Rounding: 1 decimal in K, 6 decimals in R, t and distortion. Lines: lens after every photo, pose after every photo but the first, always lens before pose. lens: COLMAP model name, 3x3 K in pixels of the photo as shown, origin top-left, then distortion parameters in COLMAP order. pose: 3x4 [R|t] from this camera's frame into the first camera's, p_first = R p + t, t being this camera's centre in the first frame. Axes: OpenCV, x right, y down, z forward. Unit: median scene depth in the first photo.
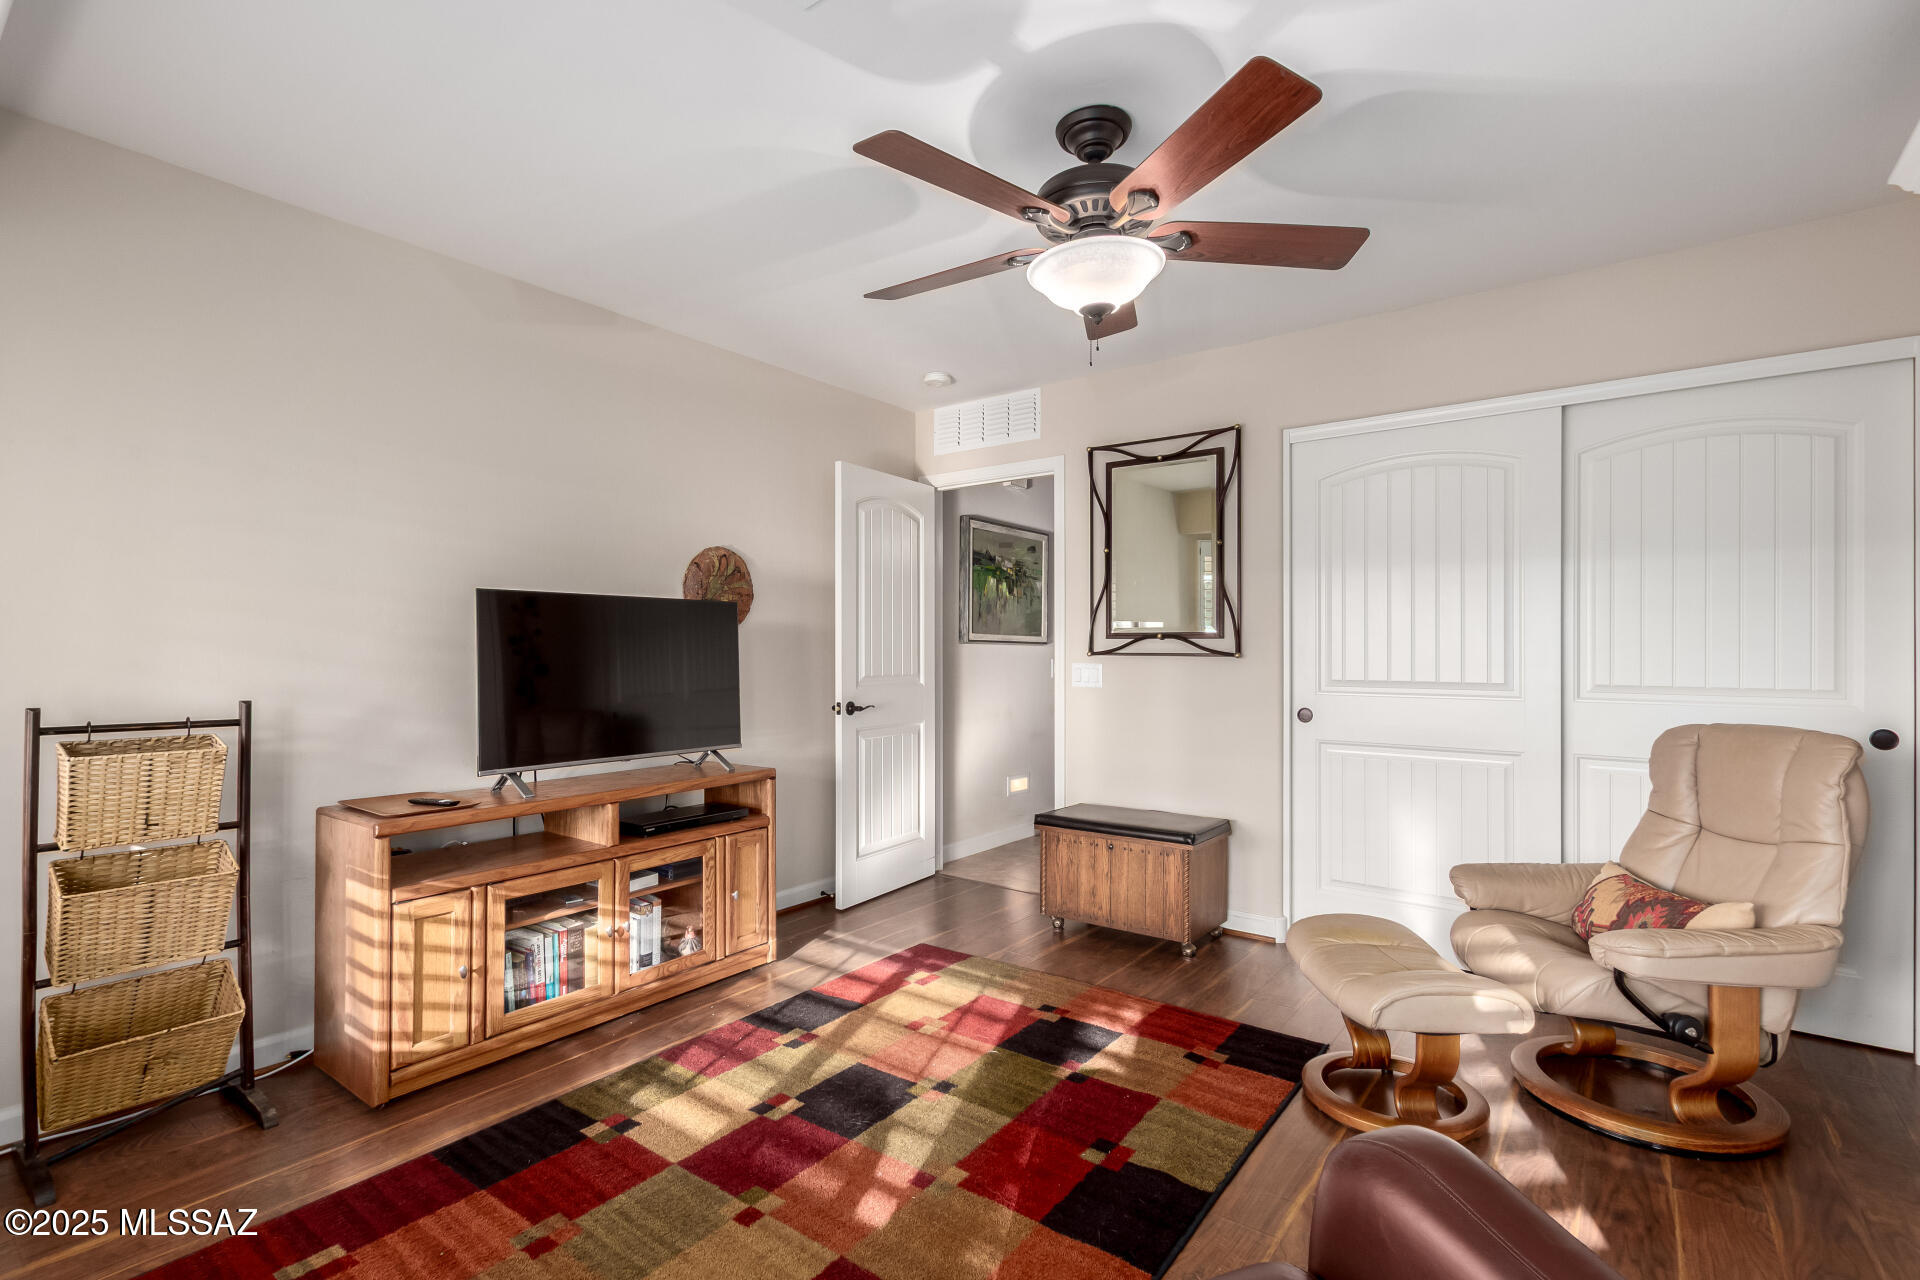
lens RADIAL K [[885.3, 0, 963.5], [0, 885.3, 645.7], [0, 0, 1]] dist [0.004645, -0.001146]
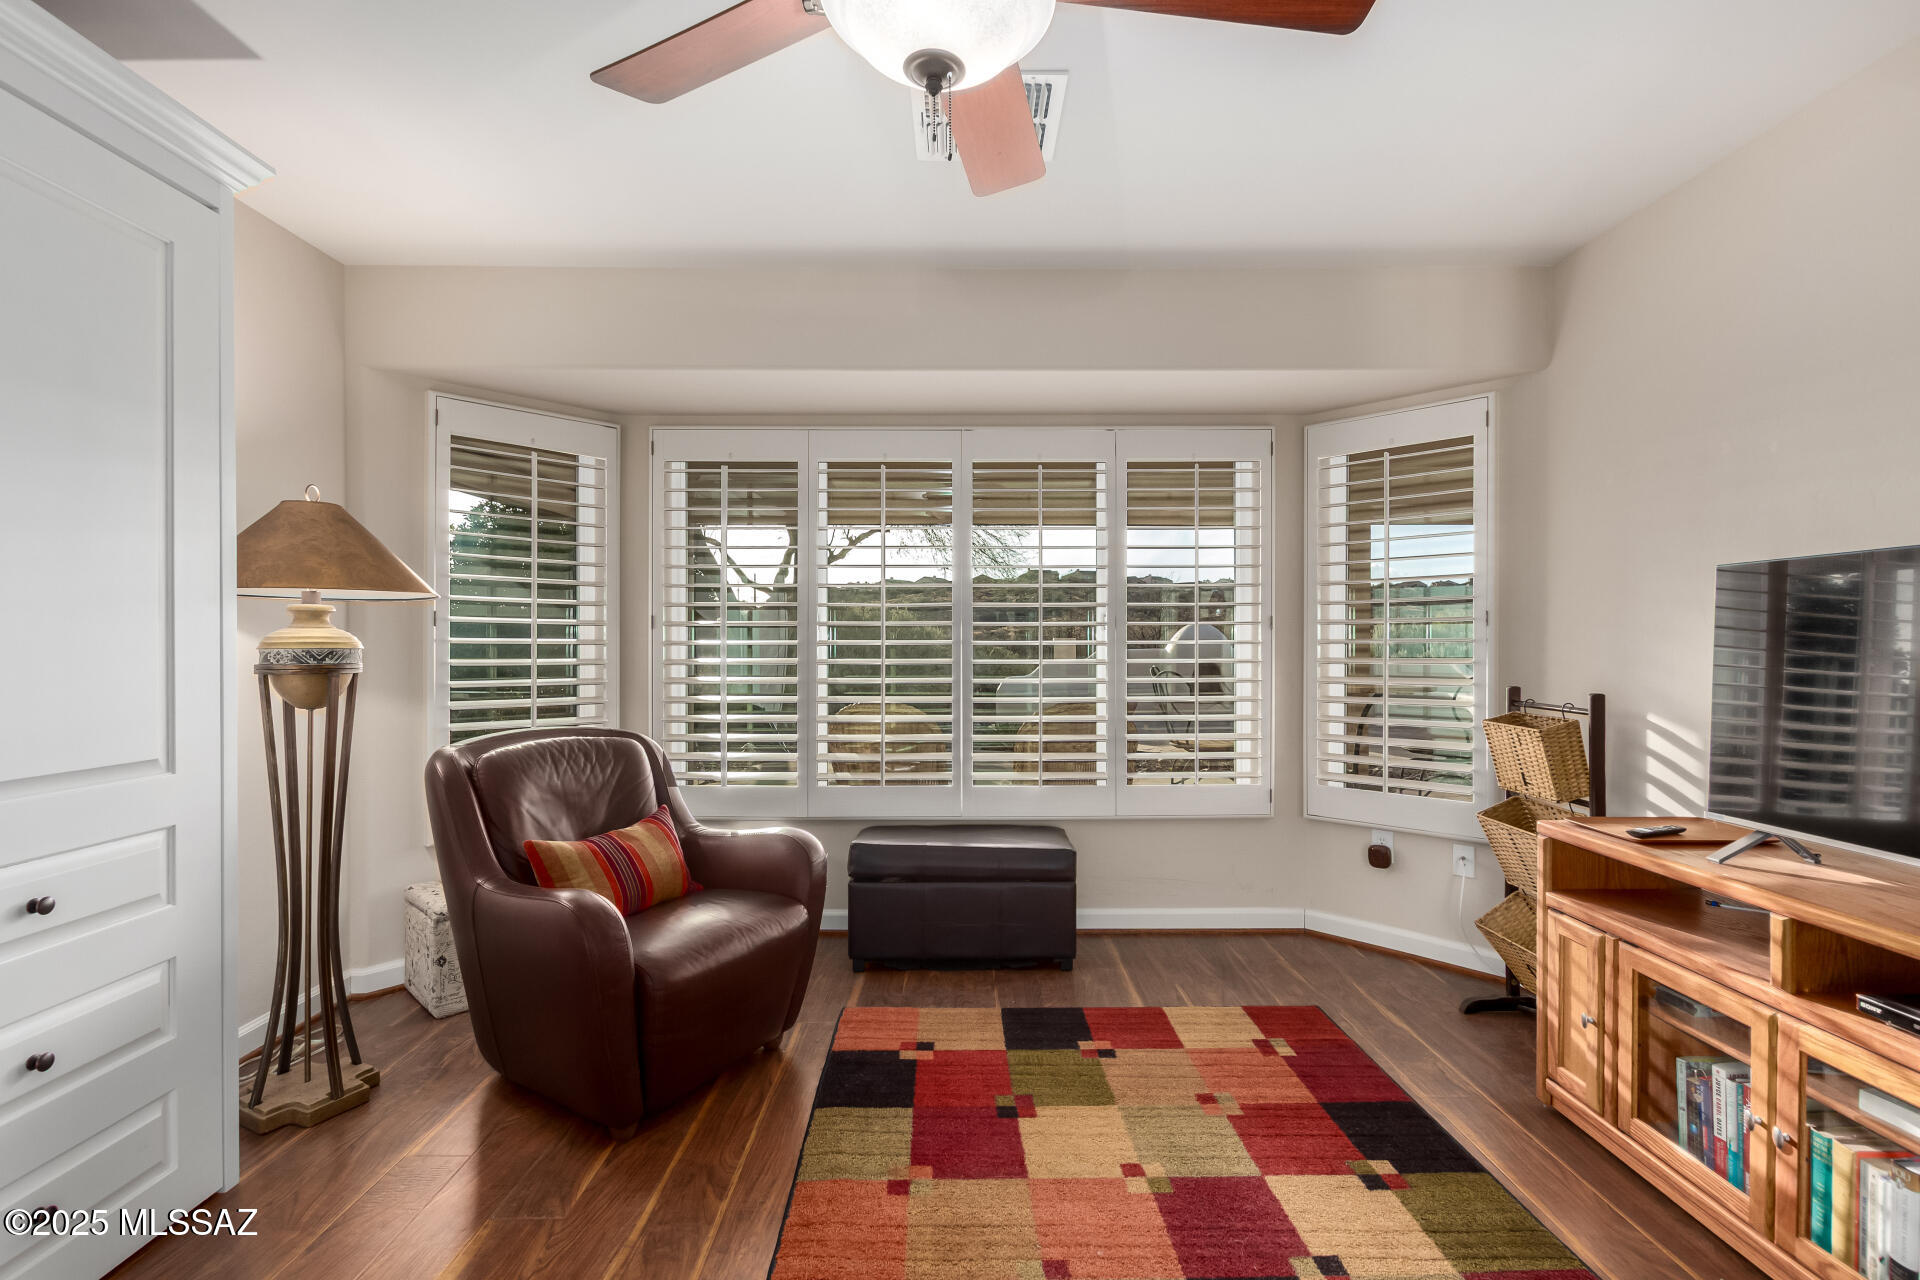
lens RADIAL K [[875.7, 0, 968.2], [0, 875.7, 644.3], [0, 0, 1]] dist [0.003309, -0.000457]
pose [[-0.784602, 0.002925, -0.619993, 0.460527], [0.000206, 0.999990, 0.004458, -0.002642], [0.619999, 0.003370, -0.784595, 1.367683]]
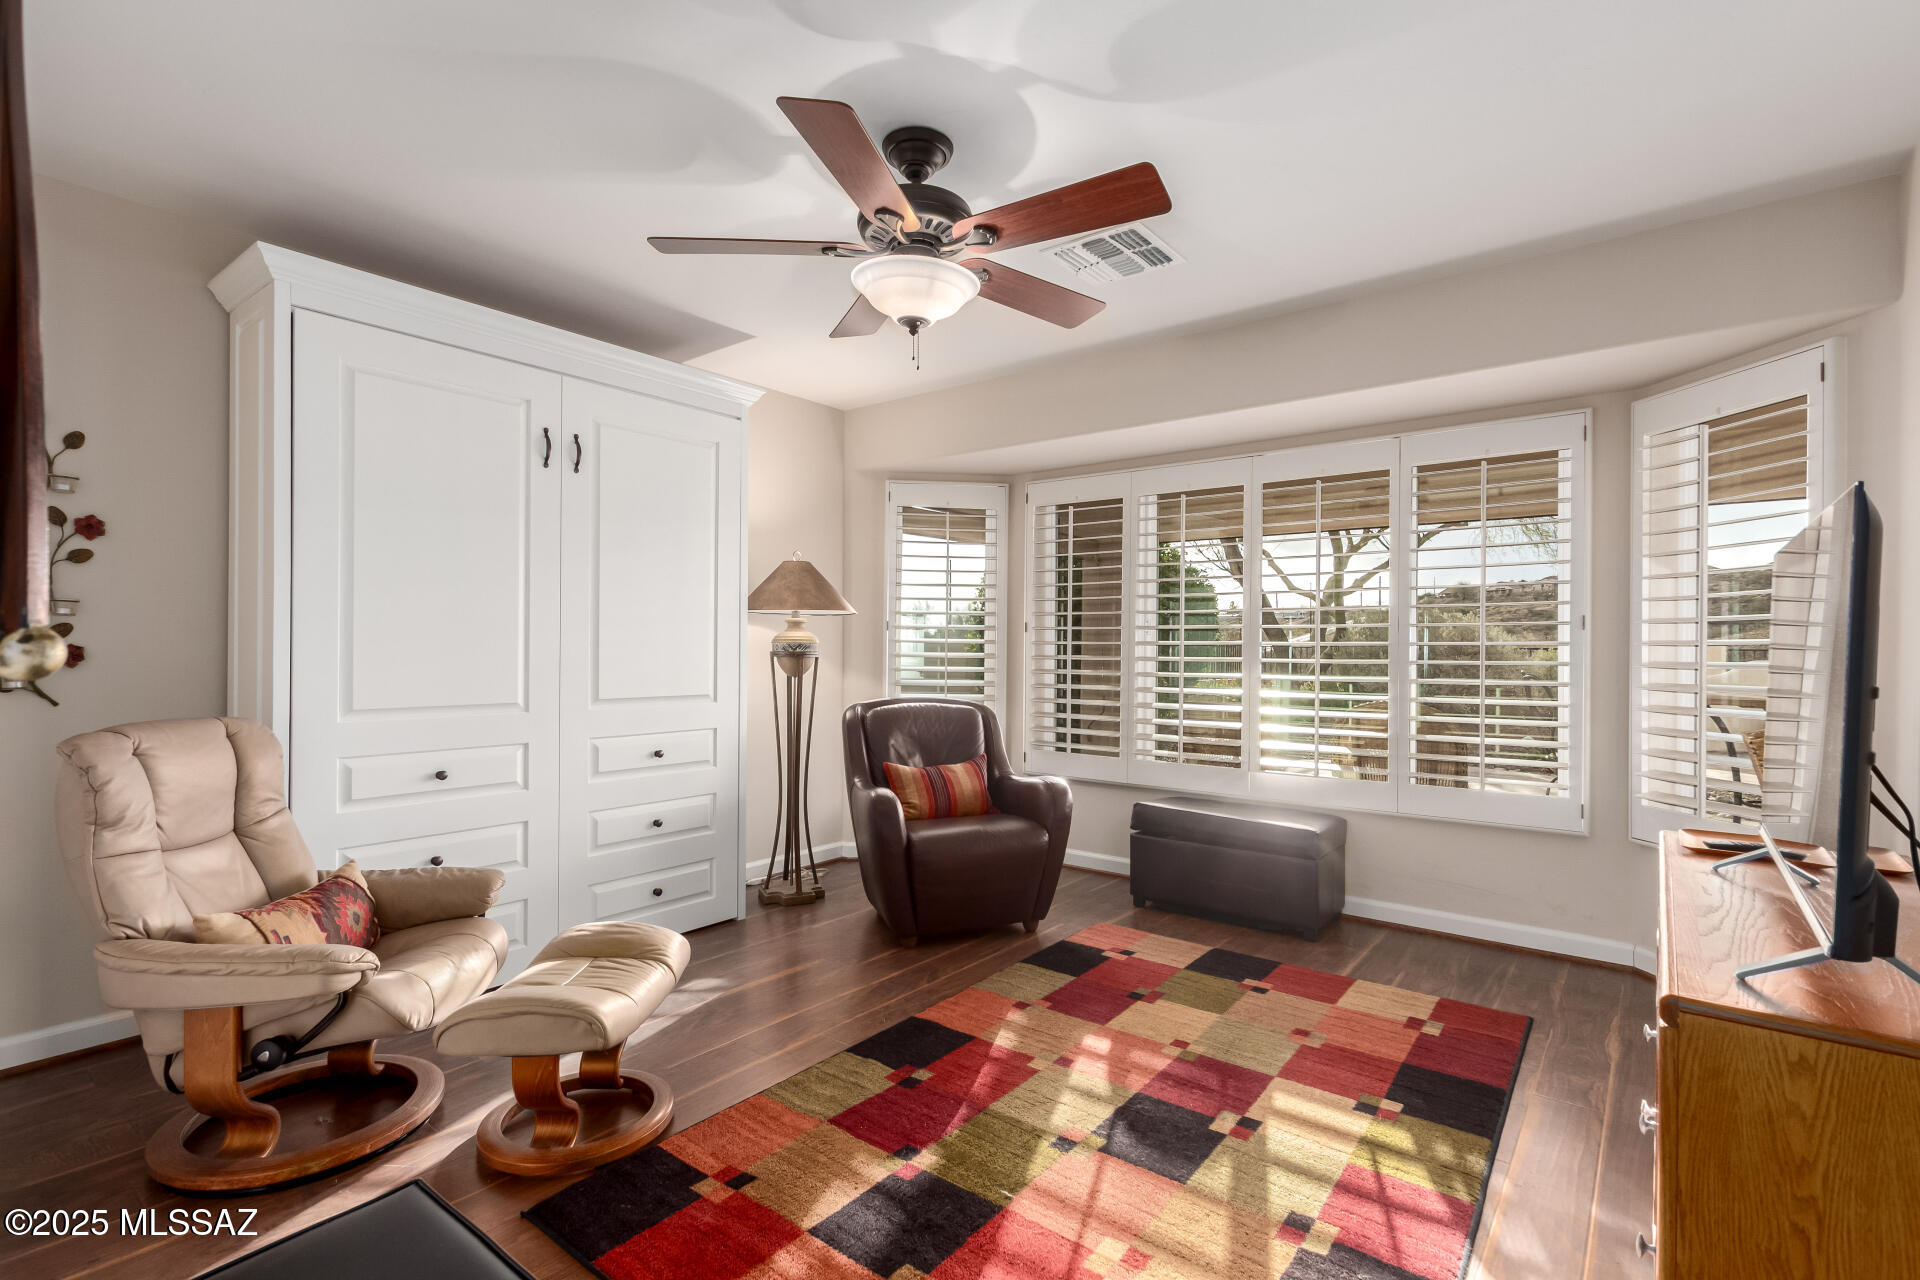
lens RADIAL K [[885.3, 0, 963.5], [0, 885.3, 645.7], [0, 0, 1]] dist [0.004645, -0.001146]
pose [[-0.999975, -0.006530, -0.002729, 0.087986], [-0.006527, 0.999978, -0.001066, 0.011343], [0.002736, -0.001048, -0.999996, 1.922528]]
